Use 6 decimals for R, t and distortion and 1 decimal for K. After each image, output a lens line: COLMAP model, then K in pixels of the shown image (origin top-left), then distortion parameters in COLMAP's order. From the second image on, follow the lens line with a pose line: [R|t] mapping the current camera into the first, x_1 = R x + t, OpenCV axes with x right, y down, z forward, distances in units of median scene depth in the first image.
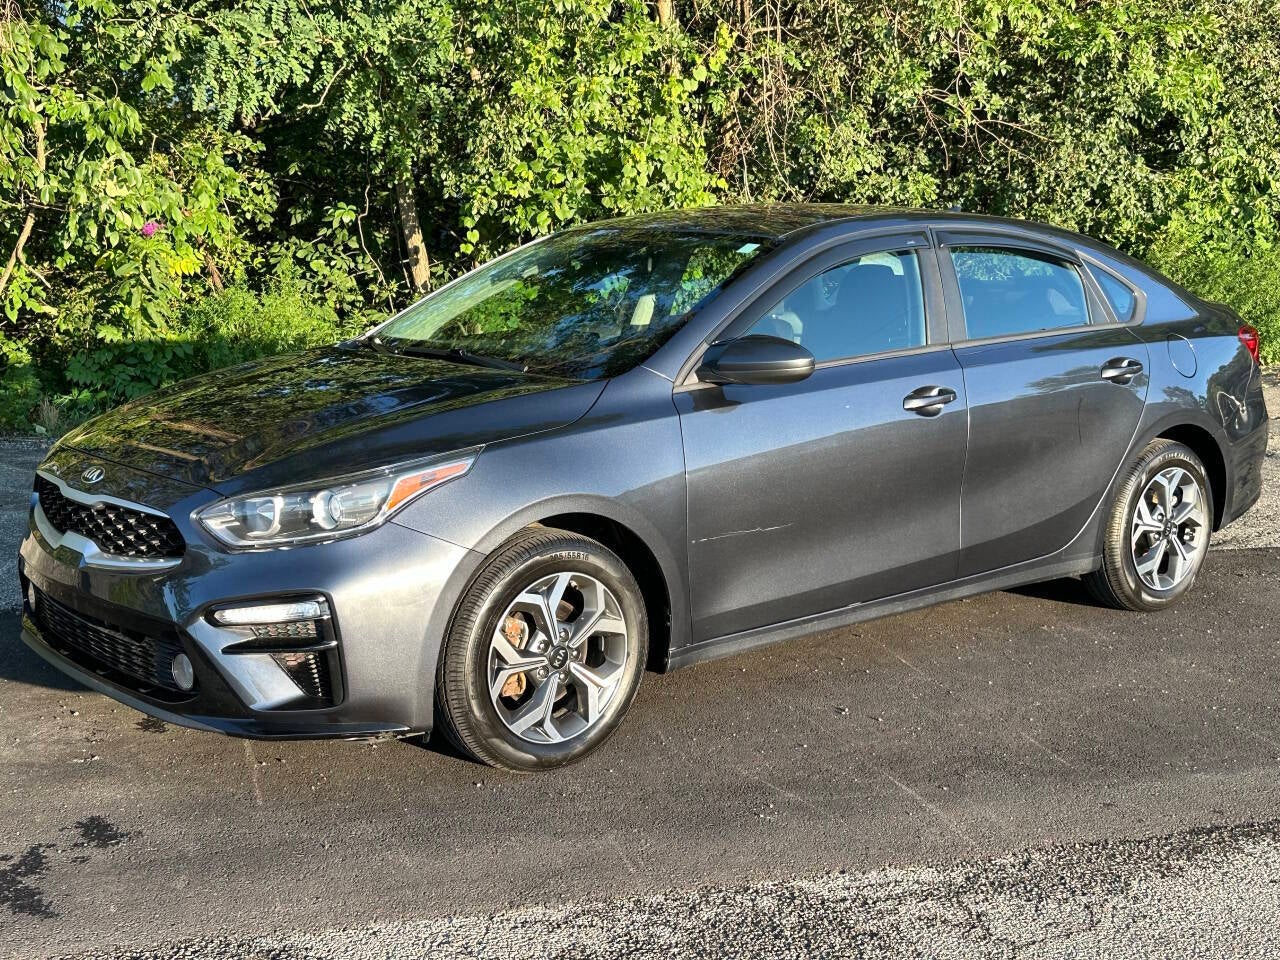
lens RADIAL K [[1573.5, 0, 632.8], [0, 1573.5, 494.7], [0, 0, 1]] dist [0.107155, 0.000000]
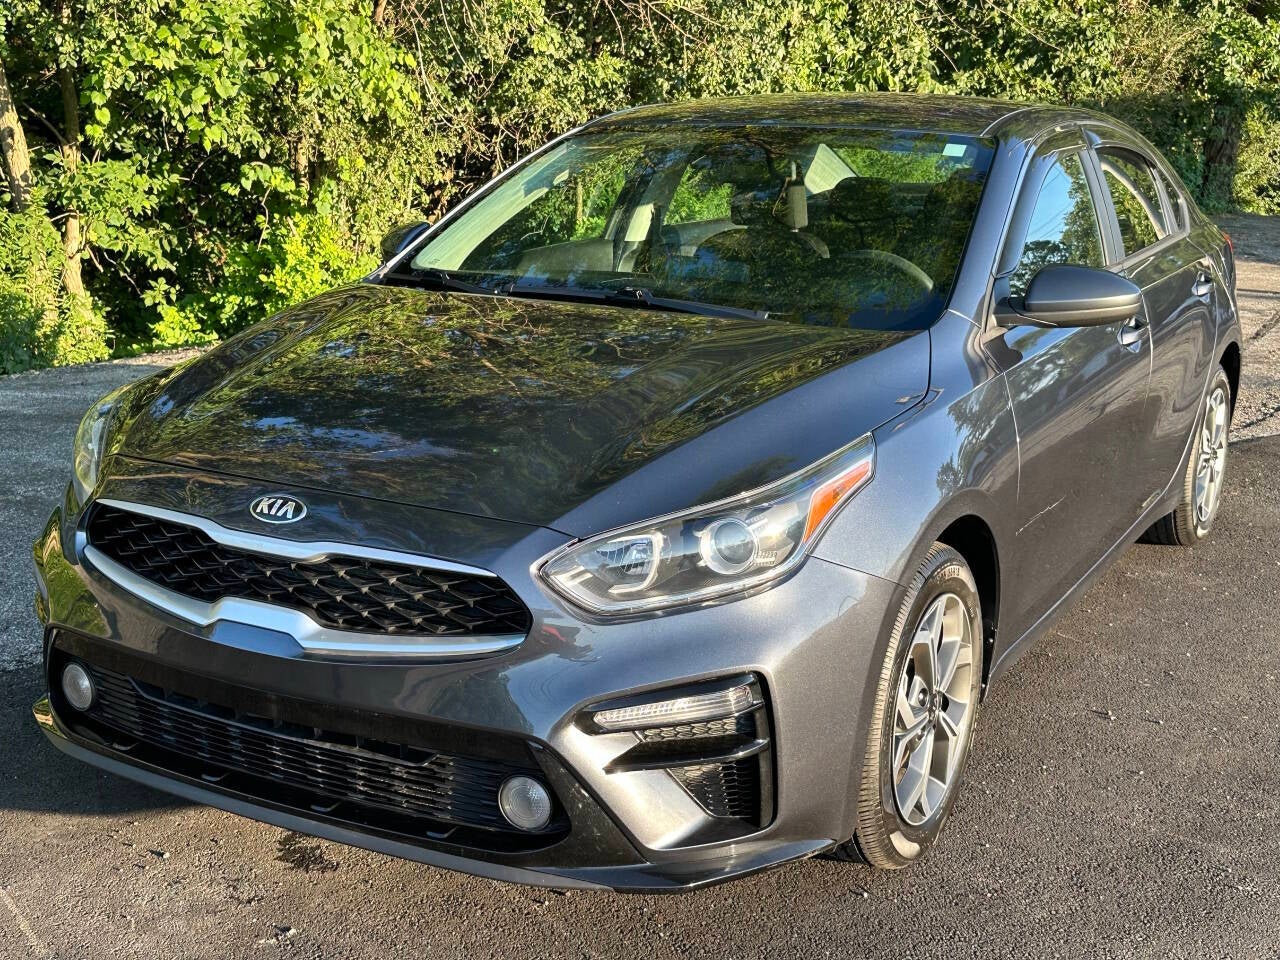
lens RADIAL K [[1573.5, 0, 606.4], [0, 1573.5, 480.9], [0, 0, 1]] dist [0.107155, 0.000000]
pose [[0.937435, -0.068342, 0.341387, -0.295550], [0.046173, 0.996288, 0.072656, -0.044262], [-0.345086, -0.052348, 0.937110, 0.236692]]
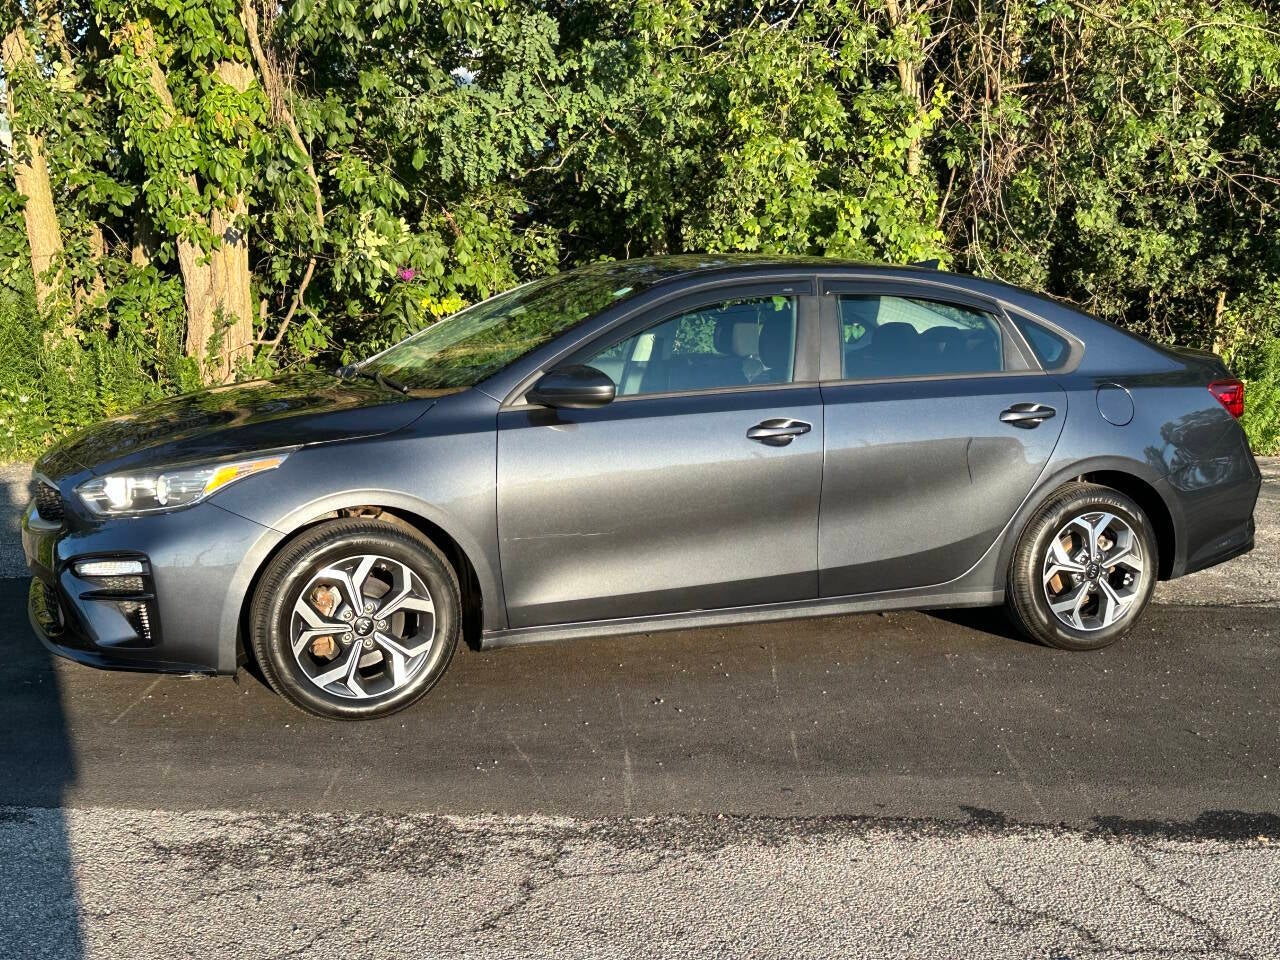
lens RADIAL K [[1573.5, 0, 654.8], [0, 1573.5, 507.6], [0, 0, 1]] dist [0.107155, 0.000000]
pose [[0.957562, 0.051321, -0.283621, 0.336725], [-0.058644, 0.998128, -0.017385, 0.014269], [0.282197, 0.033280, 0.958779, -0.061459]]
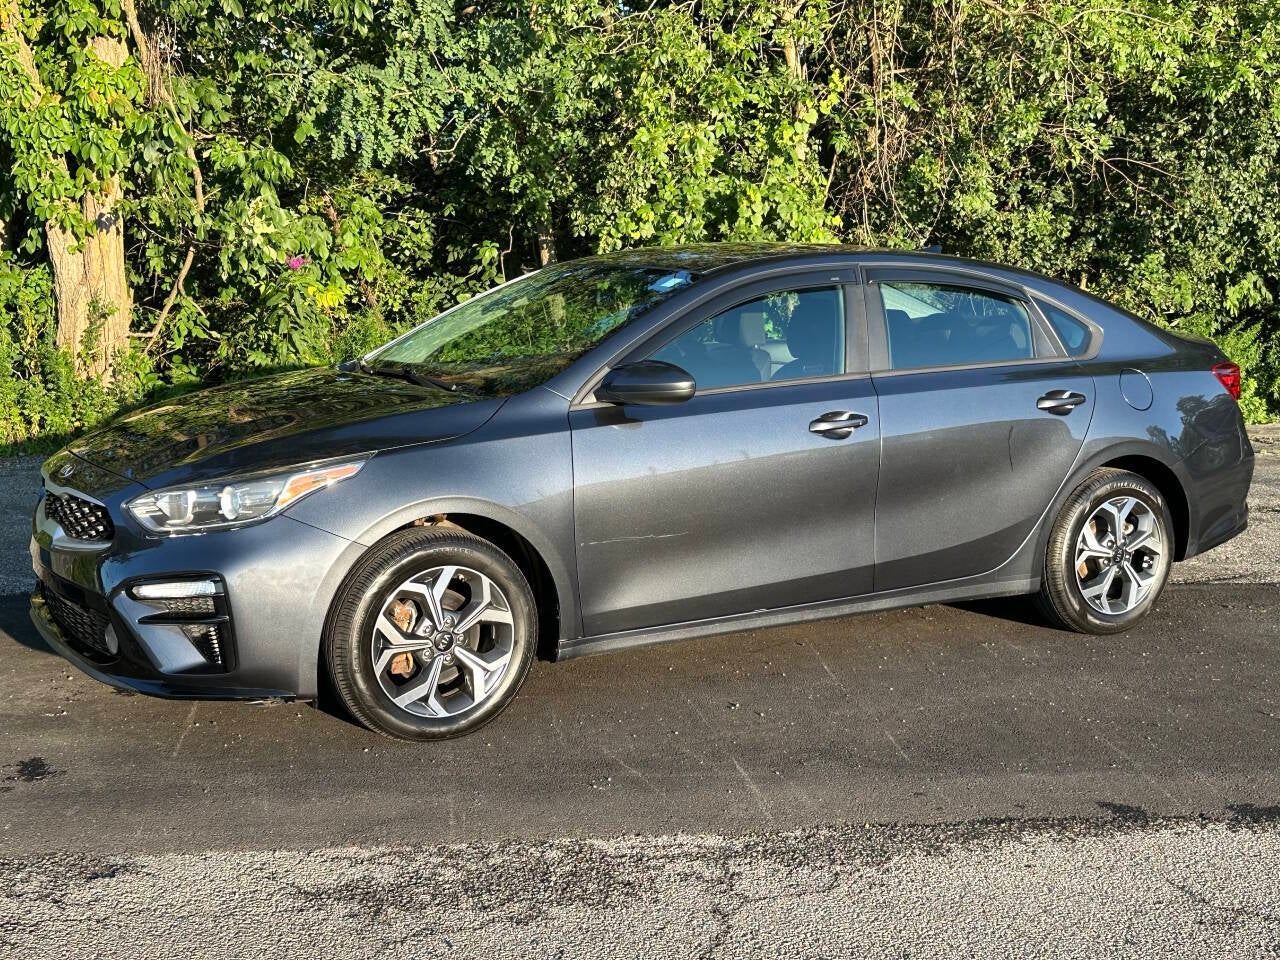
lens RADIAL K [[1573.5, 0, 684.4], [0, 1573.5, 529.6], [0, 0, 1]] dist [0.107155, 0.000000]
pose [[0.988230, 0.028765, -0.150245, 0.200806], [-0.029180, 0.999574, -0.000555, 0.012799], [0.150165, 0.004933, 0.988649, -0.064431]]
